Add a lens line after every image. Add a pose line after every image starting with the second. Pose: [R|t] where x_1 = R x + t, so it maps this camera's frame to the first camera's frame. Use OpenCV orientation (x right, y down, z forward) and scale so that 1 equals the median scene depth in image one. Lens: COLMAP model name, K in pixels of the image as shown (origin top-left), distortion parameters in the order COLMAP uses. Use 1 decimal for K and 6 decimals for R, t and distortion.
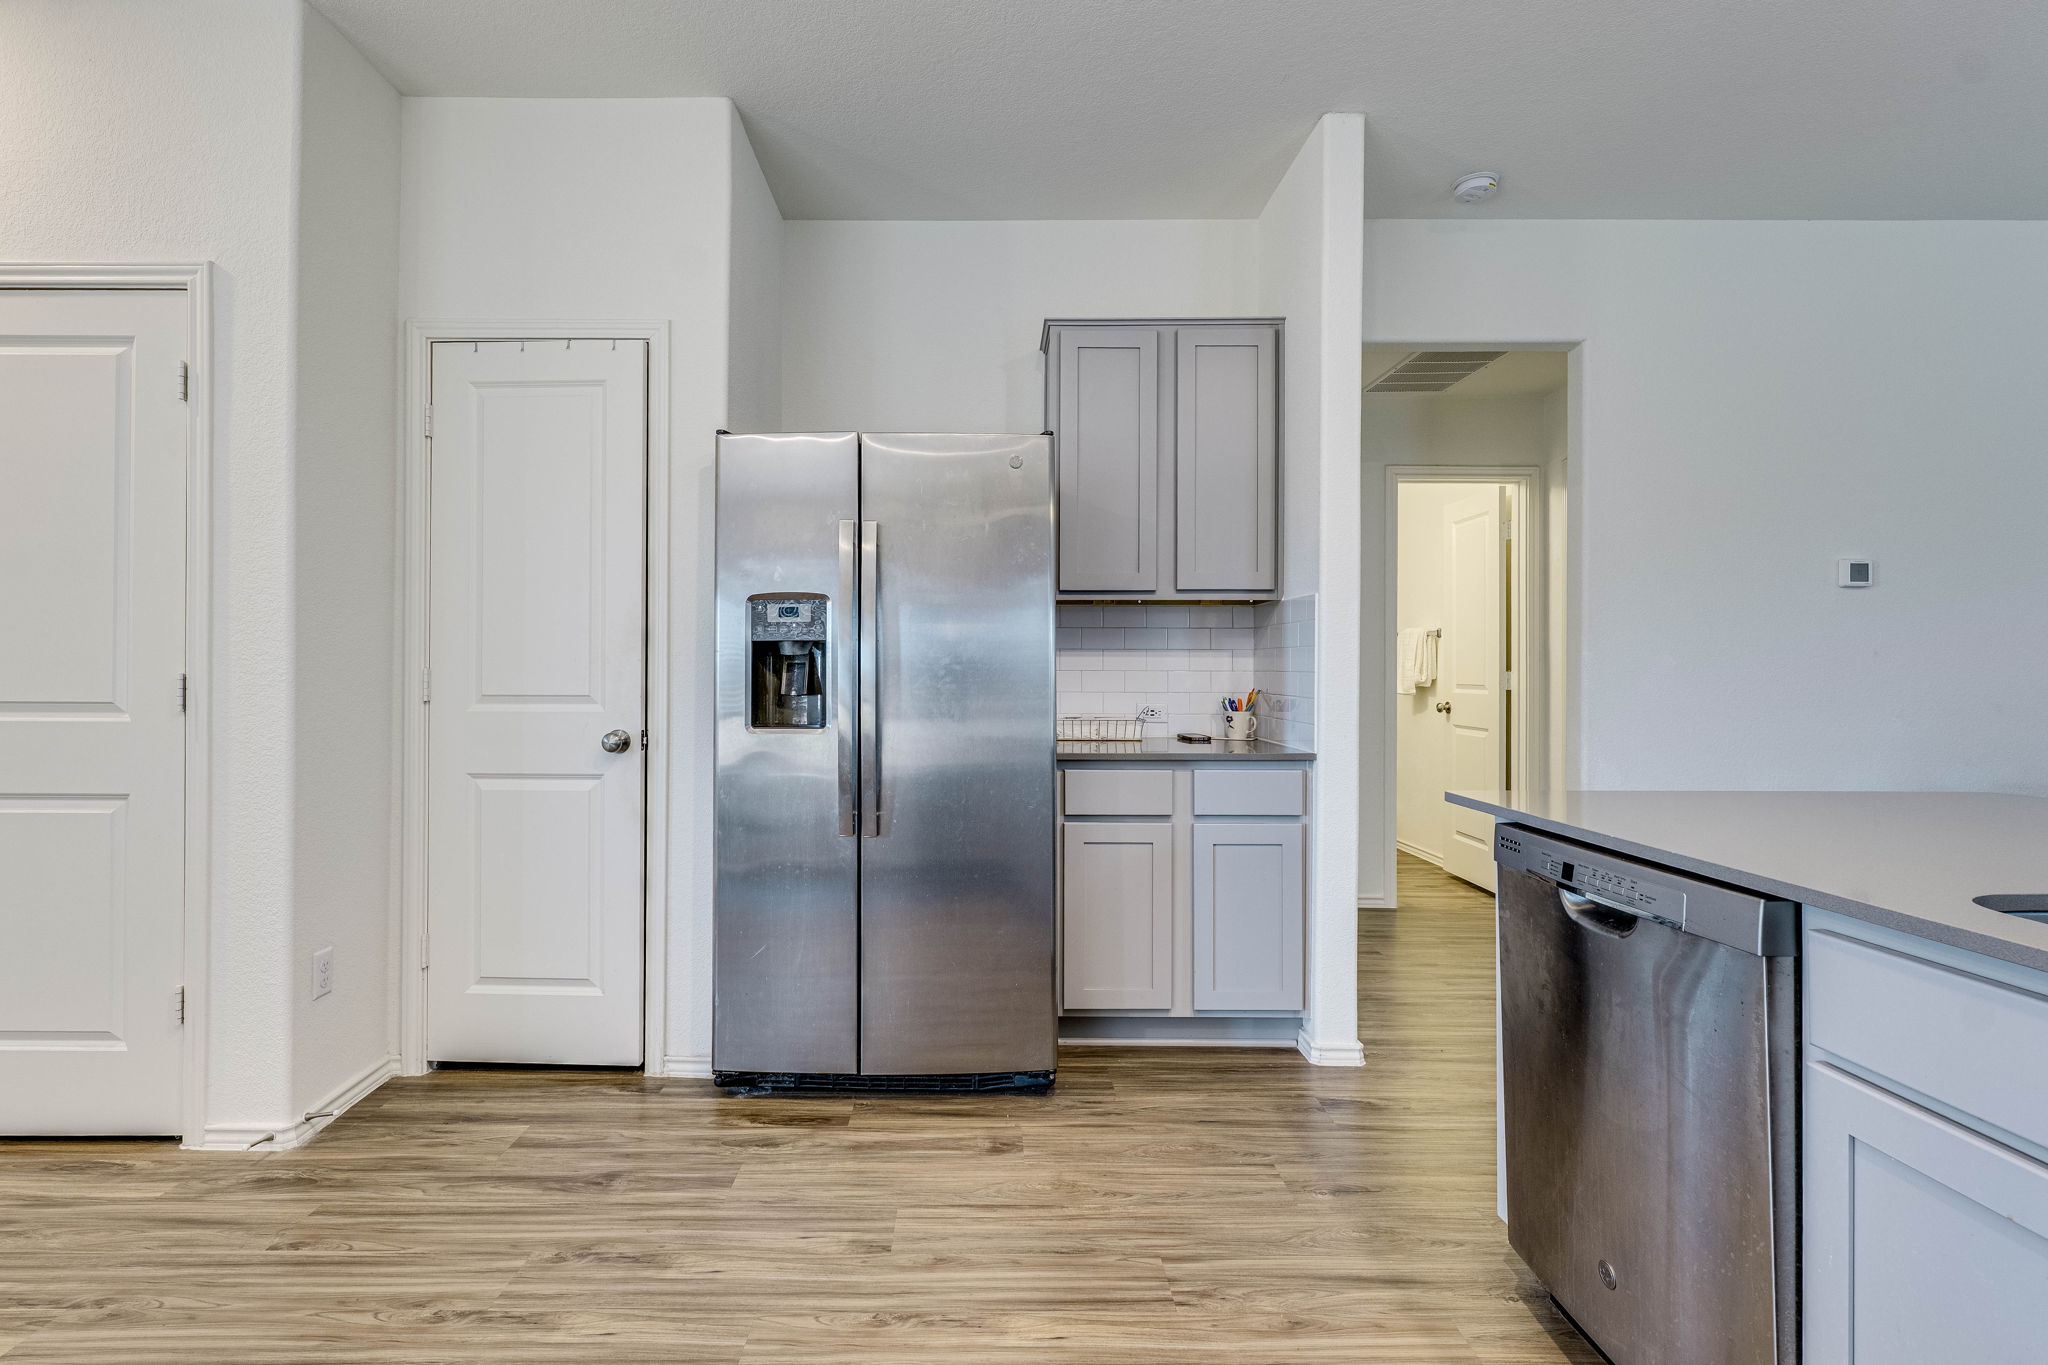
lens RADIAL K [[990.4, 0, 995.0], [0, 990.4, 655.2], [0, 0, 1]] dist [0.001127, -0.001071]
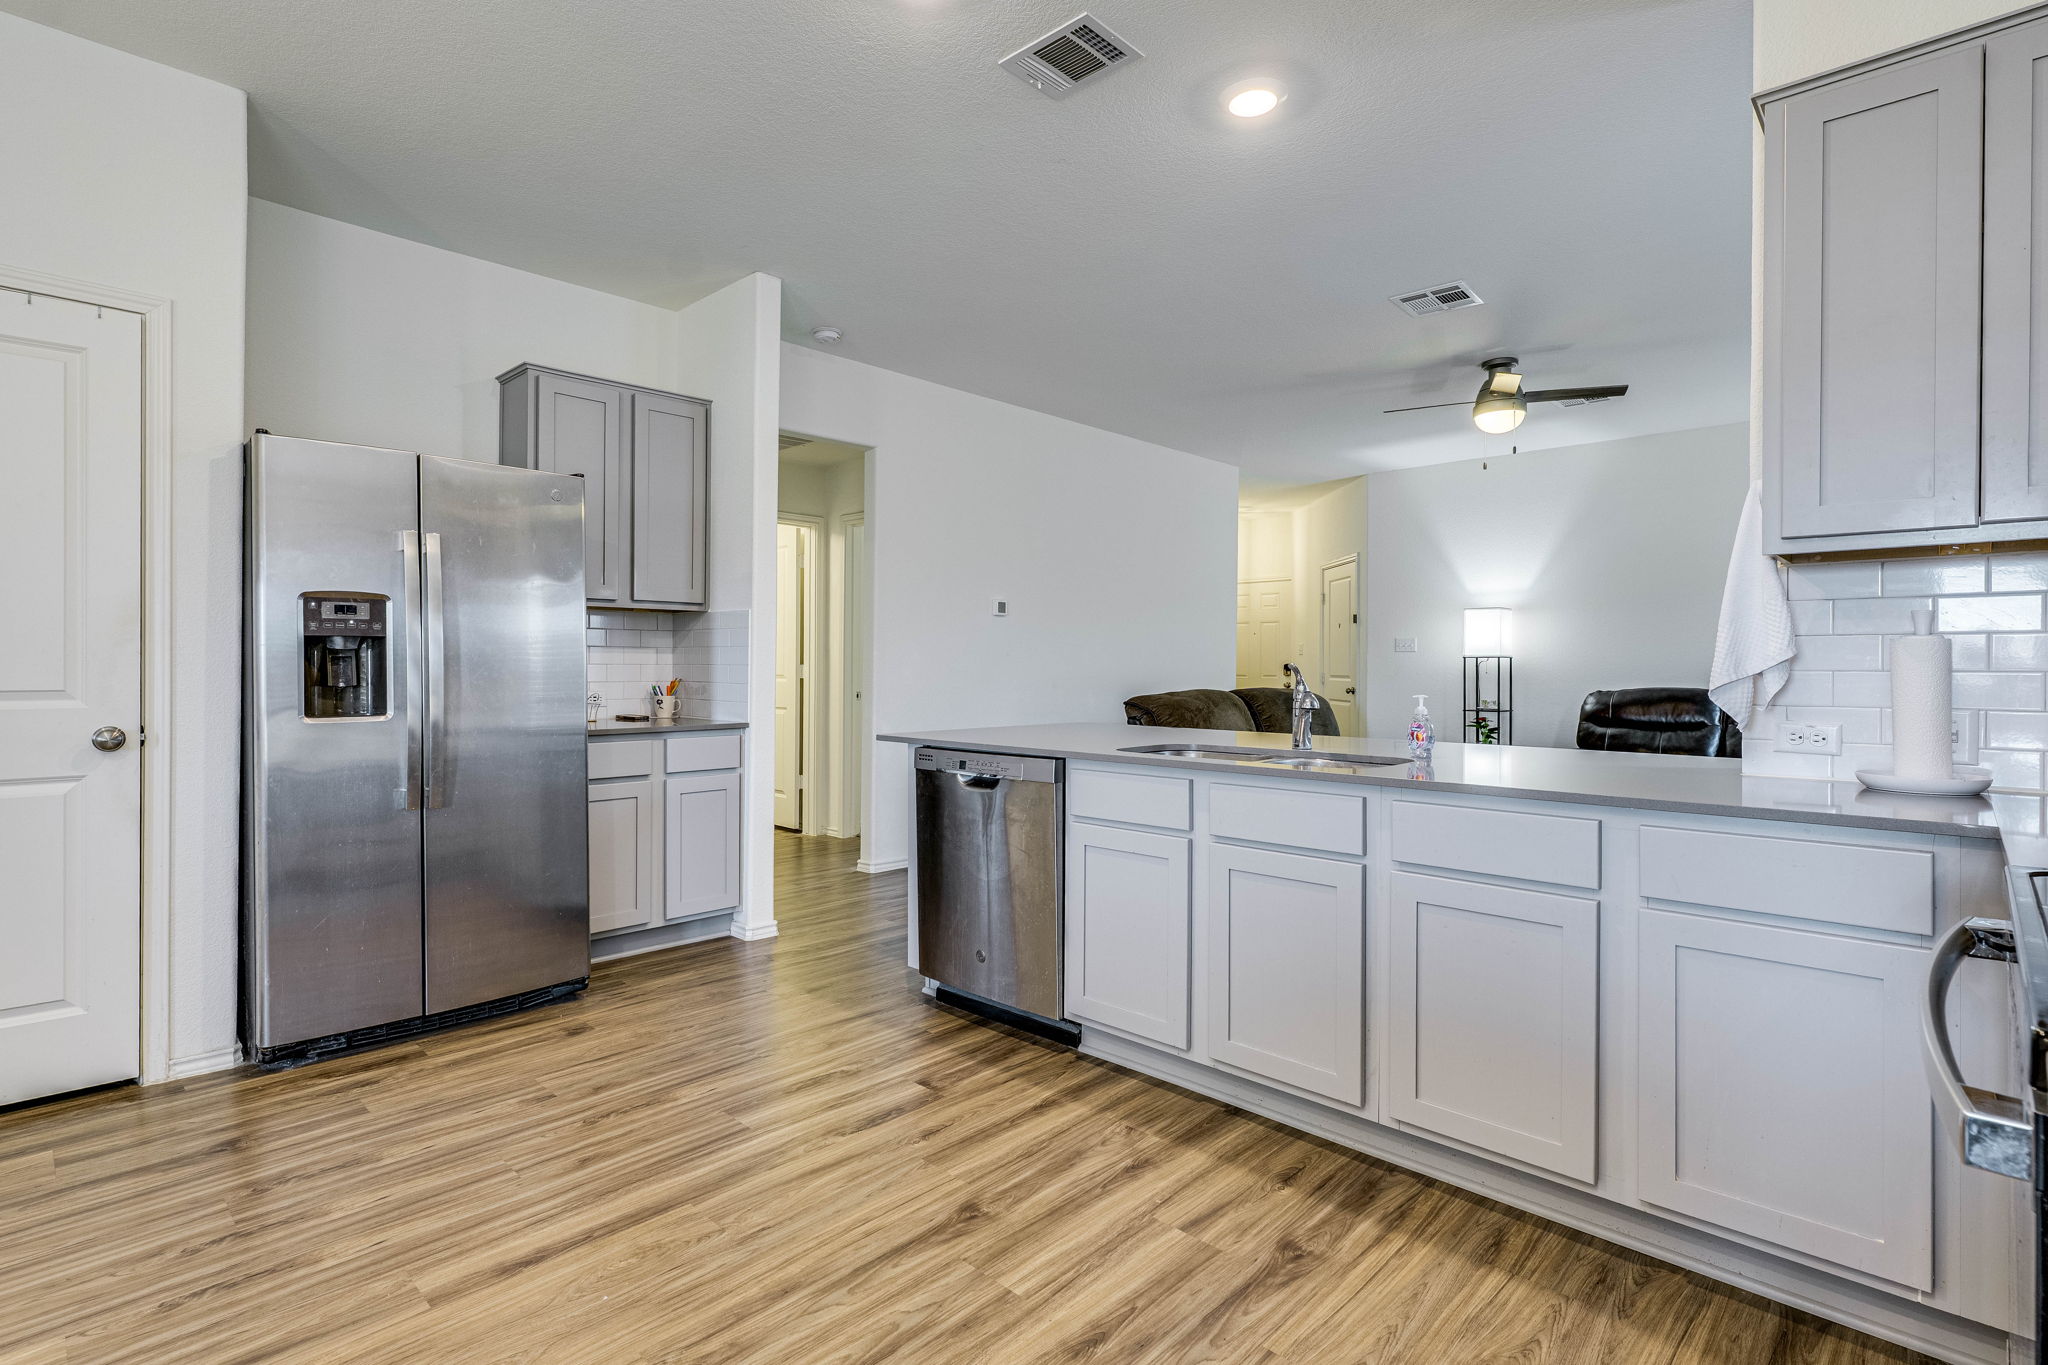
lens RADIAL K [[990.4, 0, 1011.8], [0, 990.4, 644.4], [0, 0, 1]] dist [0.001127, -0.001071]
pose [[0.691477, 0.015273, 0.722237, -0.484962], [-0.012613, 0.999879, -0.009067, -0.004688], [-0.722288, -0.002840, 0.691586, -0.274936]]
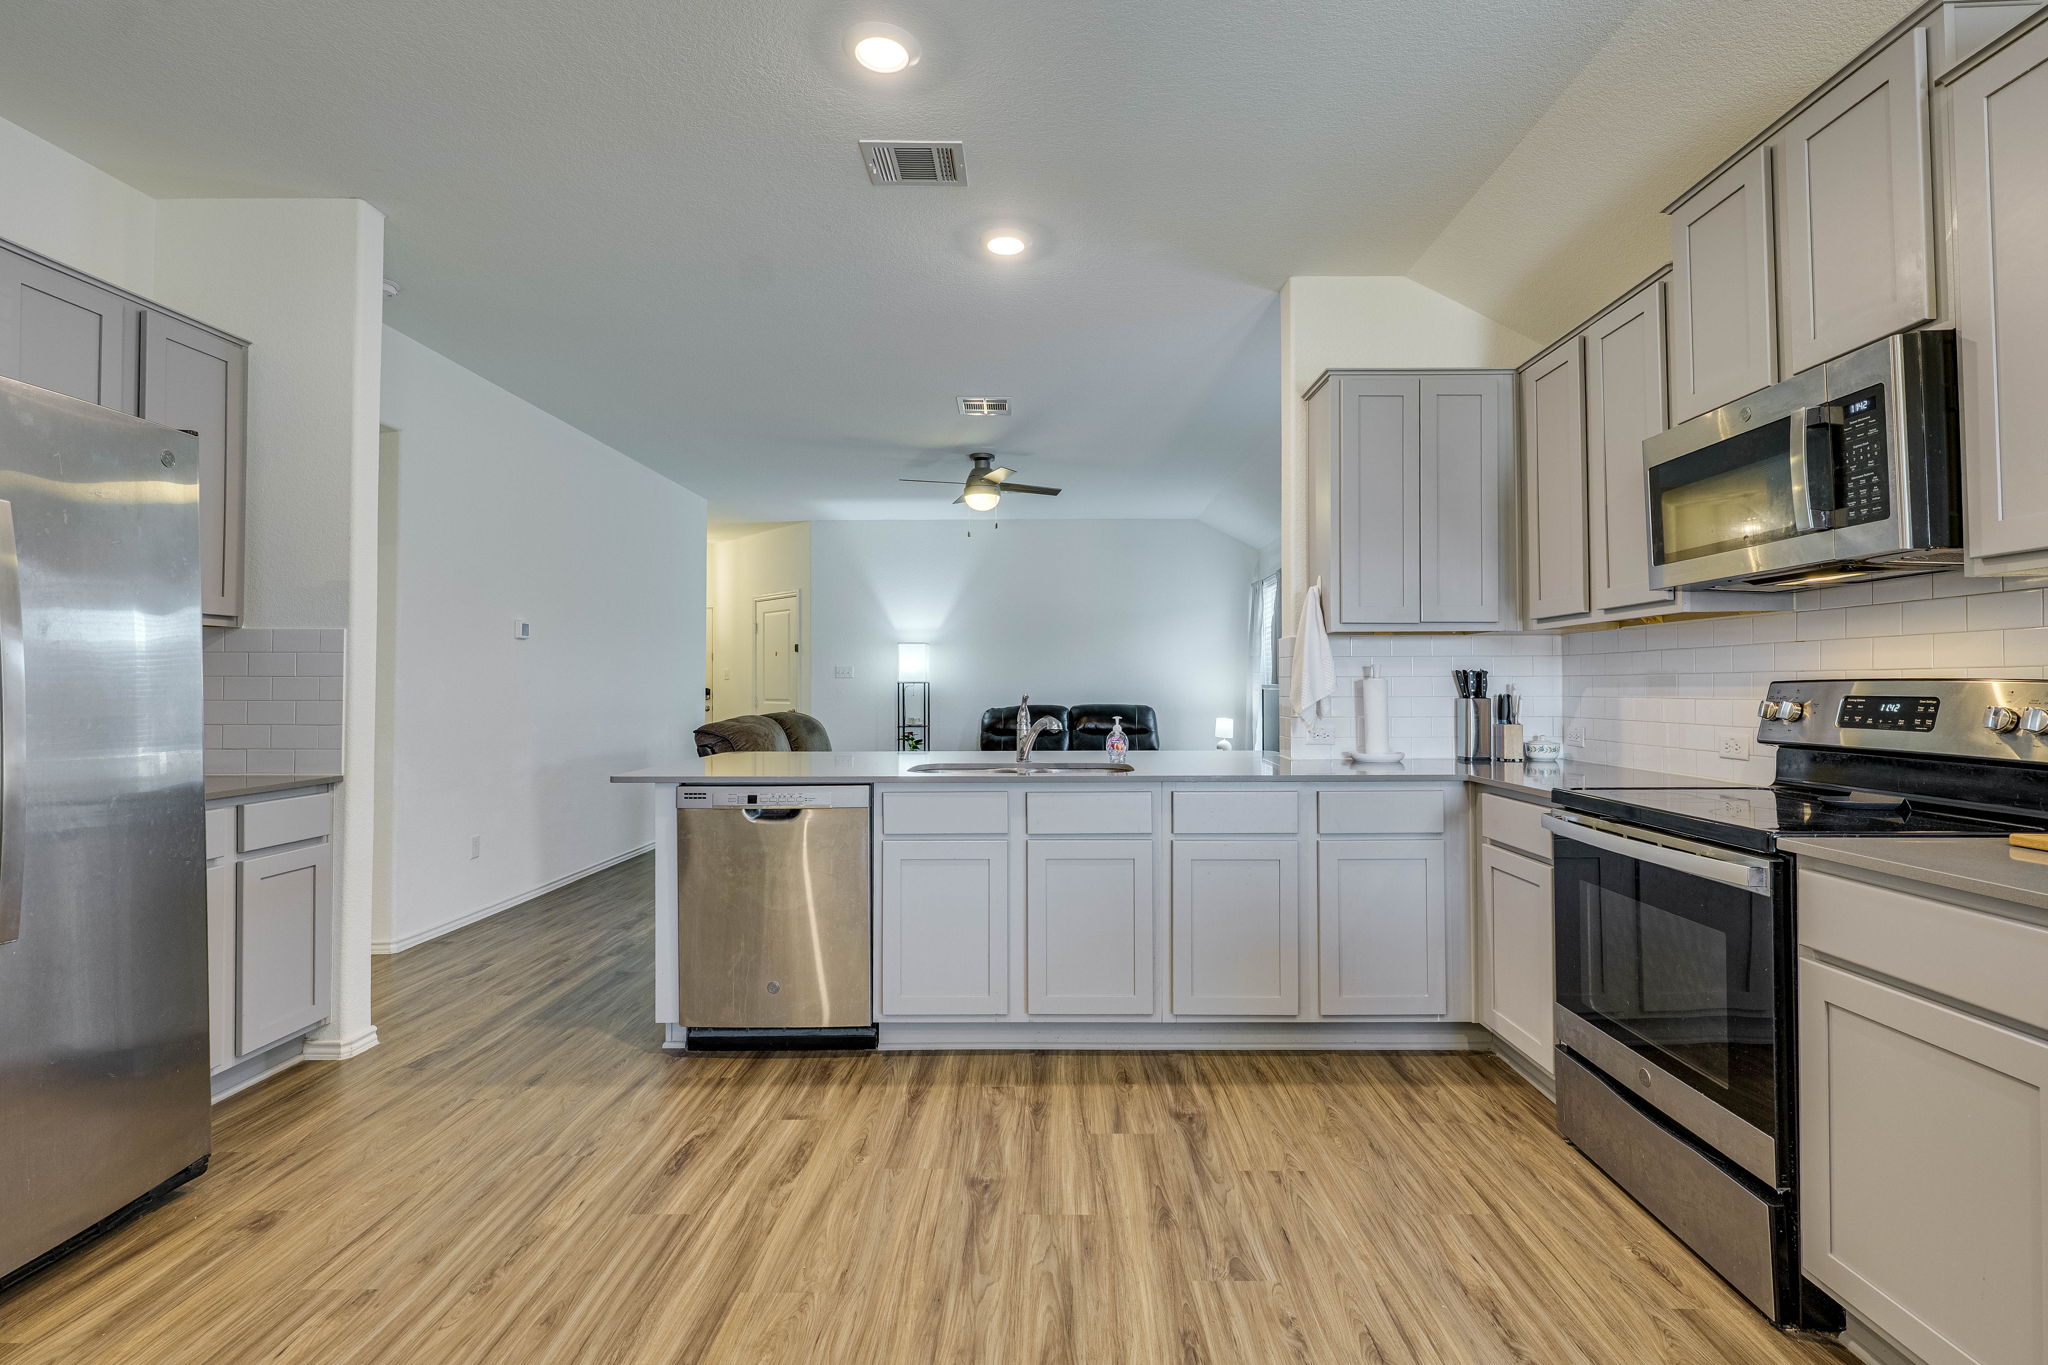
lens RADIAL K [[930.0, 0, 1070.7], [0, 930.0, 649.5], [0, 0, 1]] dist [-0.004820, 0.001188]
pose [[-0.022779, 0.037357, 0.999042, -0.795249], [-0.013860, 0.999194, -0.037679, -0.013038], [-0.999644, -0.014705, -0.022243, 0.244292]]
